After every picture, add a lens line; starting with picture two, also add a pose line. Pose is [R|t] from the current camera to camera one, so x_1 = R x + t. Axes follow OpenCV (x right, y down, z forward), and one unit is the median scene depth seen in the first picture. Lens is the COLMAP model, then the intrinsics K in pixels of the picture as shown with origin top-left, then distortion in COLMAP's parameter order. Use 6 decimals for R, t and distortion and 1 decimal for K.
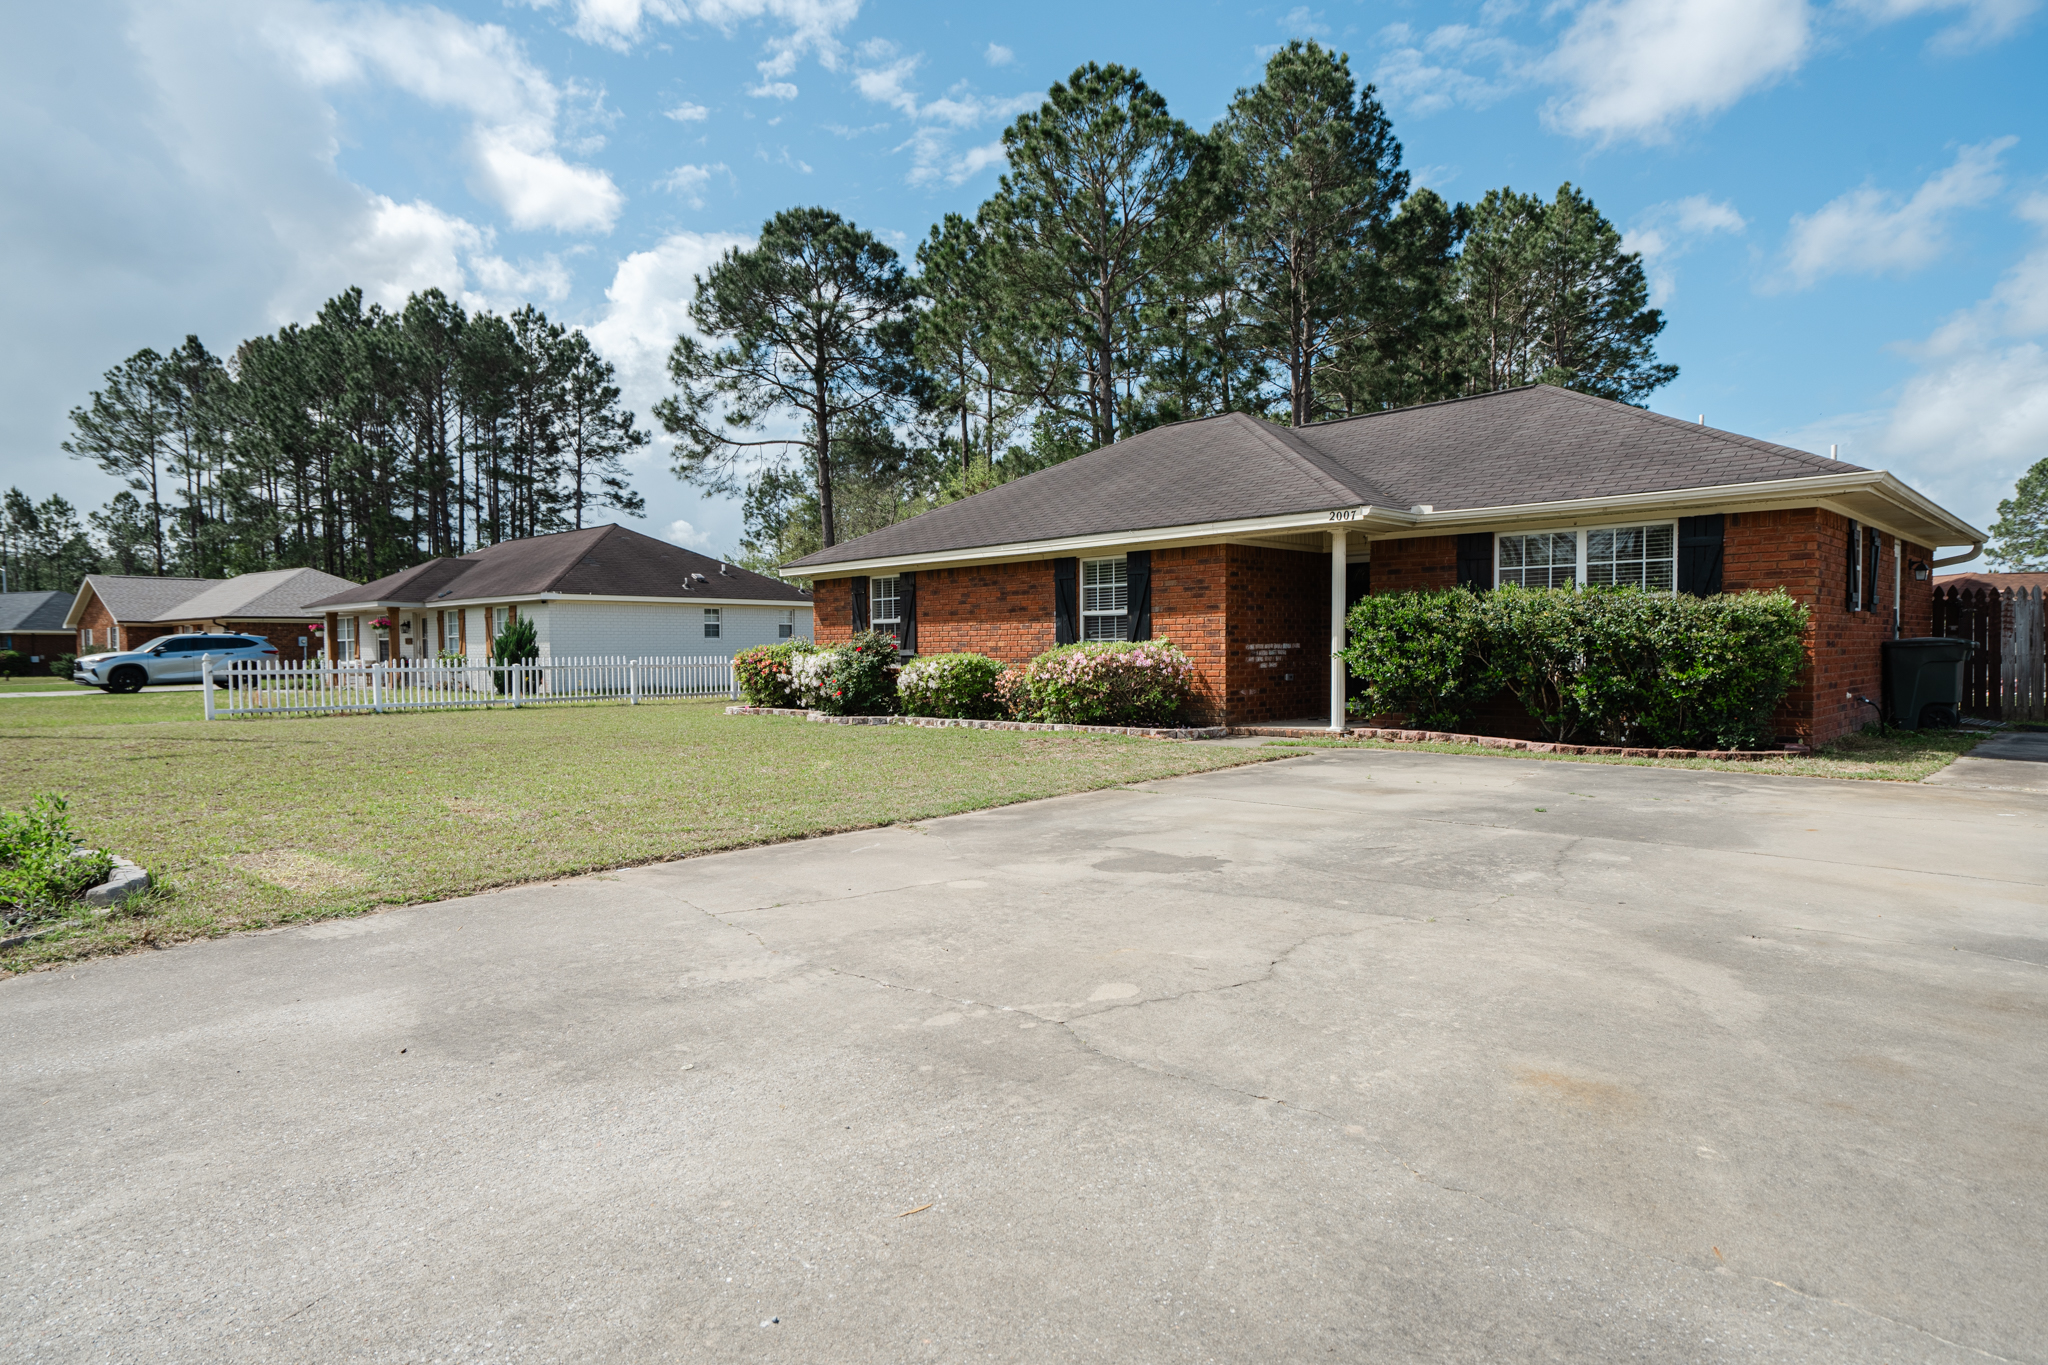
lens RADIAL K [[1134.1, 0, 1024.0], [0, 1134.1, 682.5], [0, 0, 1]] dist [0.001535, 0.000077]
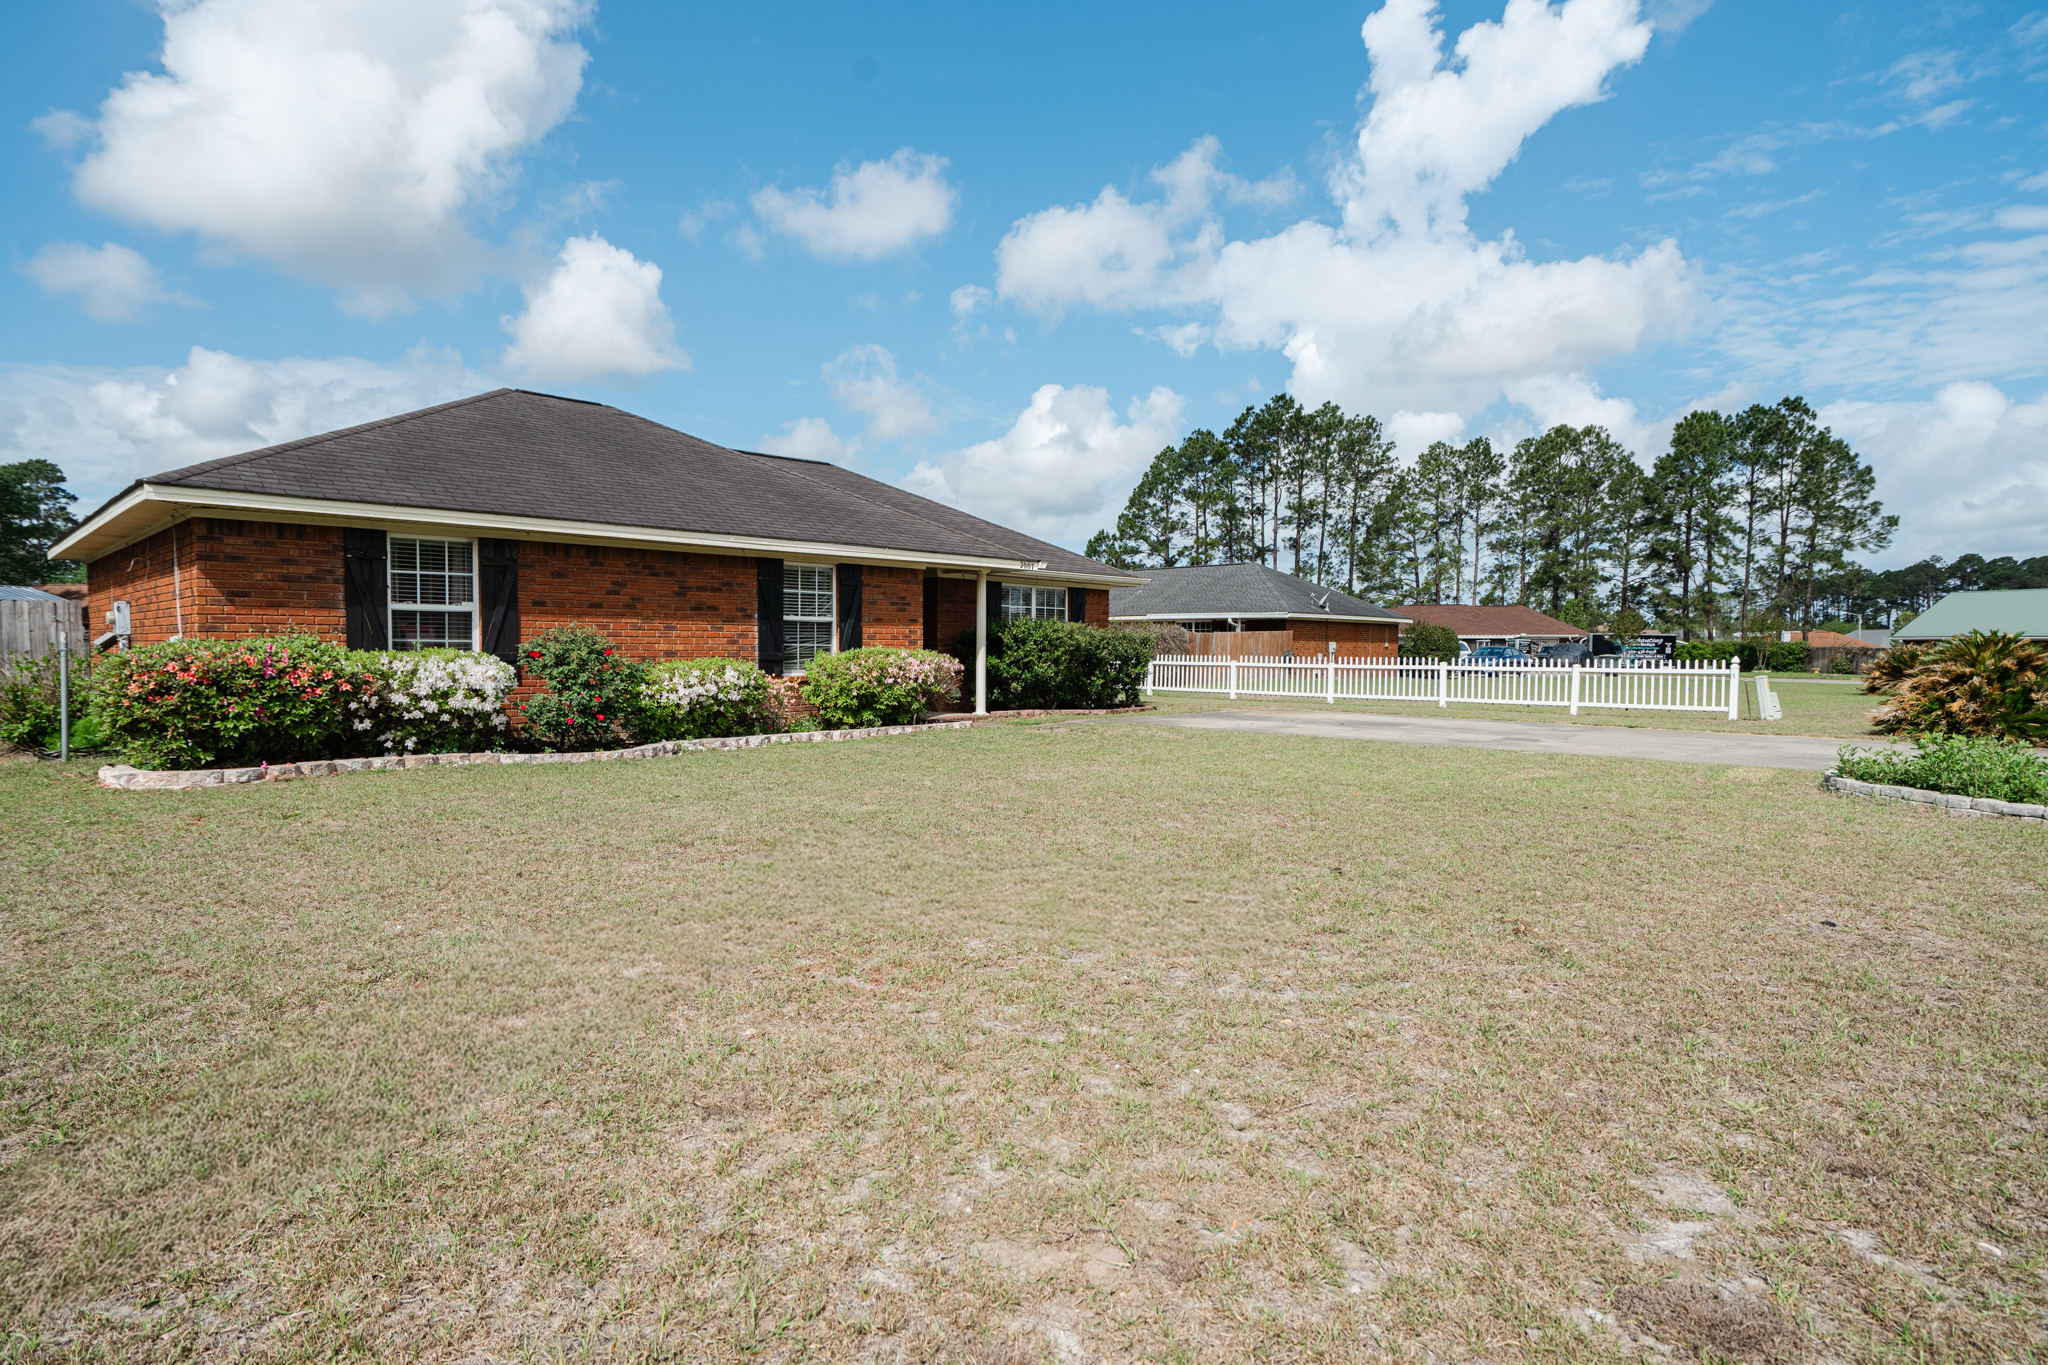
lens RADIAL K [[1077.4, 0, 1024.0], [0, 1077.4, 682.5], [0, 0, 1]] dist [0.019461, 0.000235]
pose [[-0.013705, -0.016373, 0.999772, -0.864332], [0.028673, 0.999448, 0.016761, -0.015156], [-0.999495, 0.028897, -0.013228, 0.799099]]
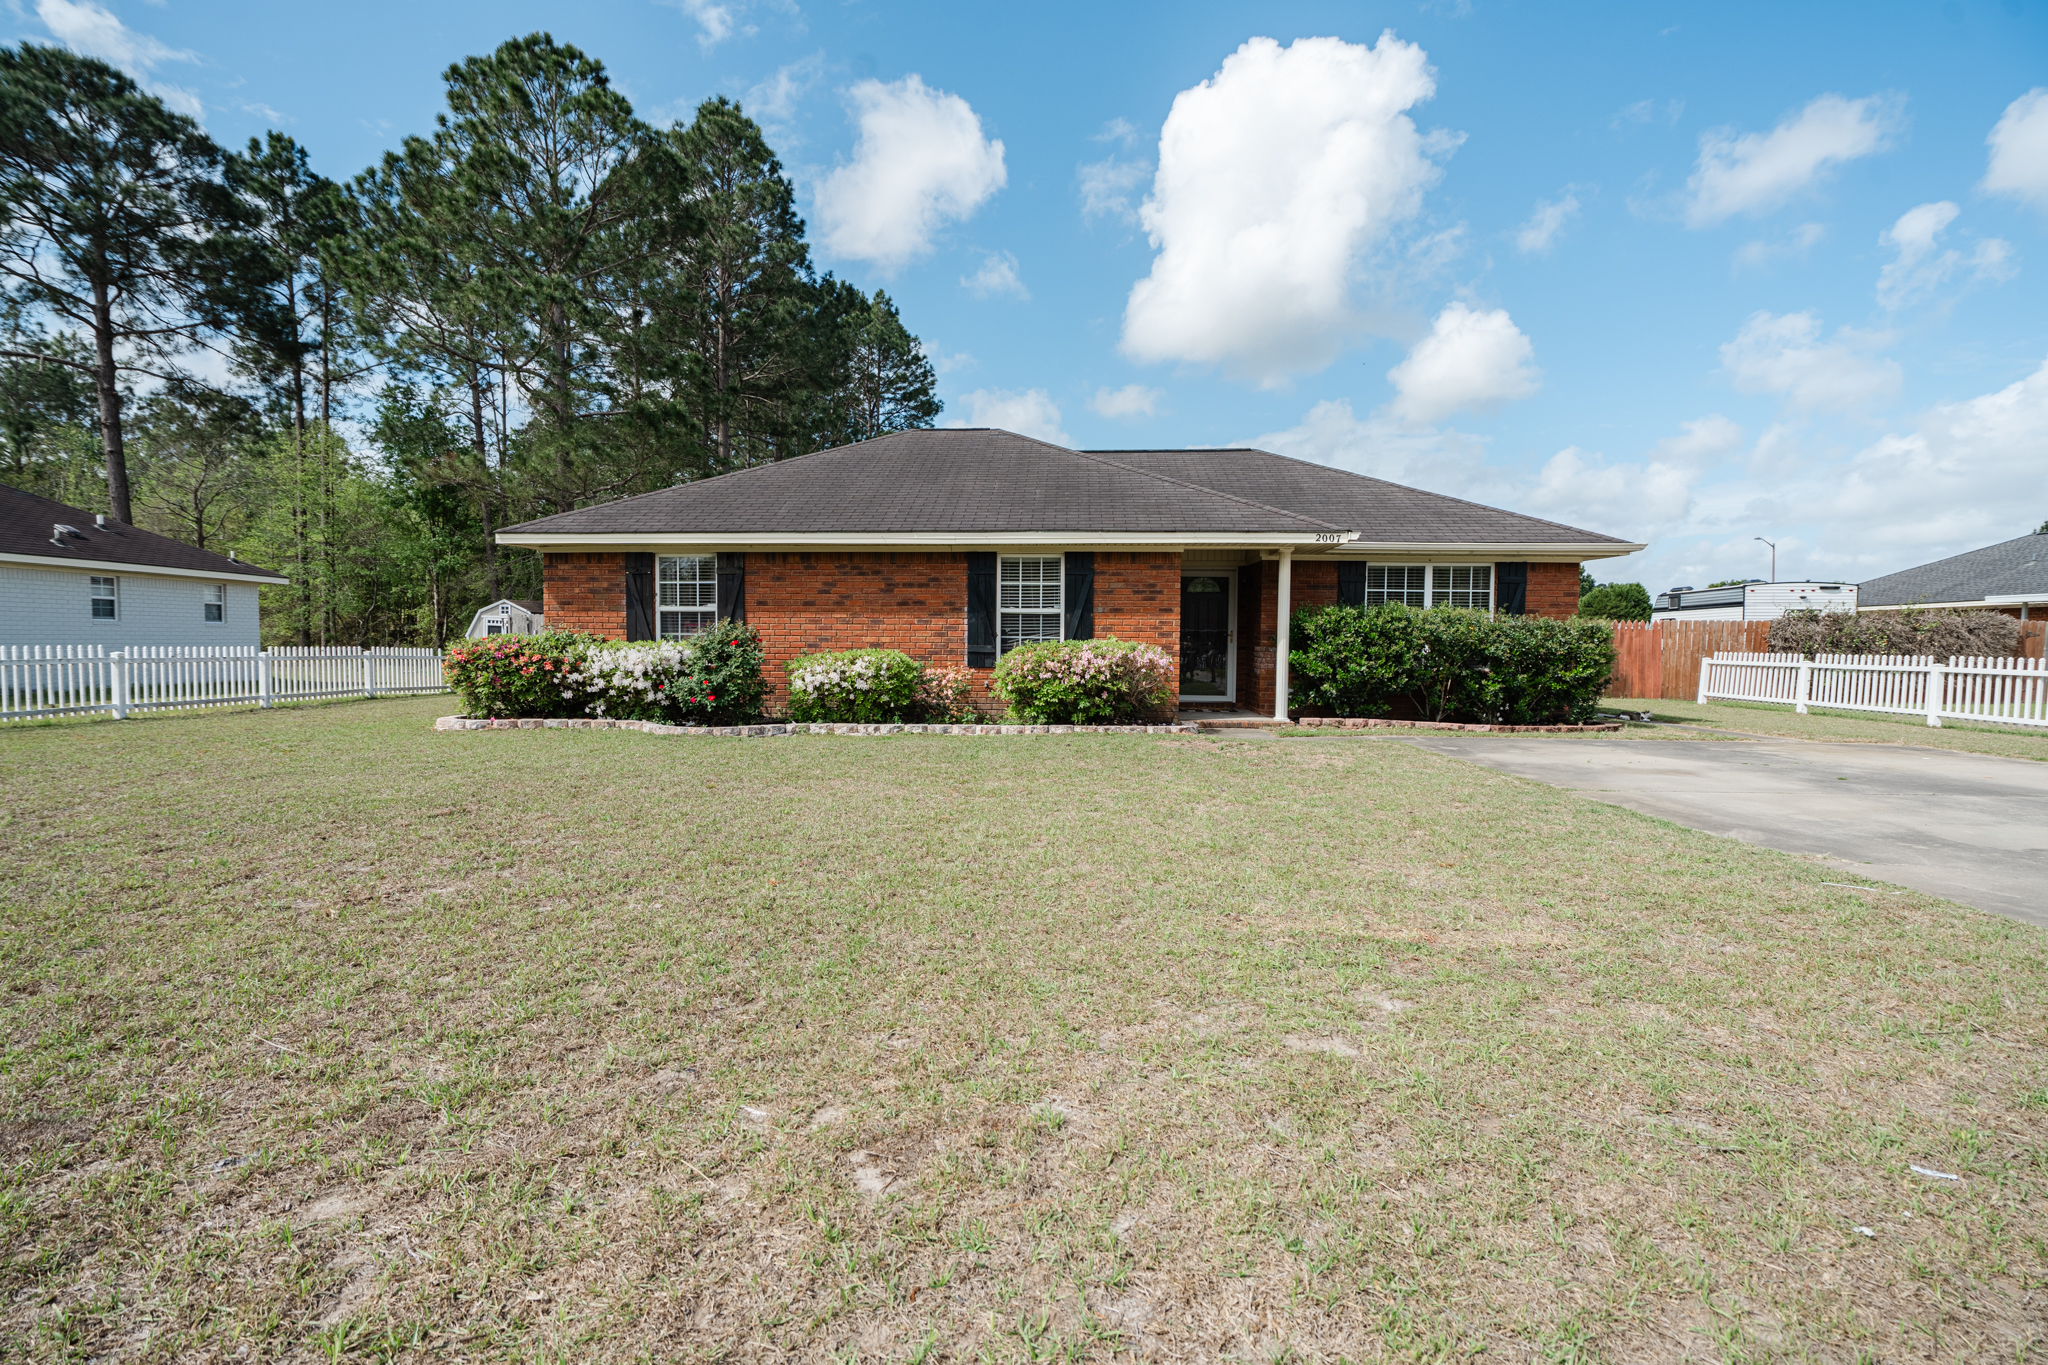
lens RADIAL K [[930.3, 0, 1024.0], [0, 930.3, 682.5], [0, 0, 1]] dist [-0.002261, -0.000316]
pose [[0.743122, -0.010303, 0.669077, -0.464126], [0.004808, 0.999938, 0.010057, -0.006837], [-0.669139, -0.004257, 0.743125, 0.386772]]
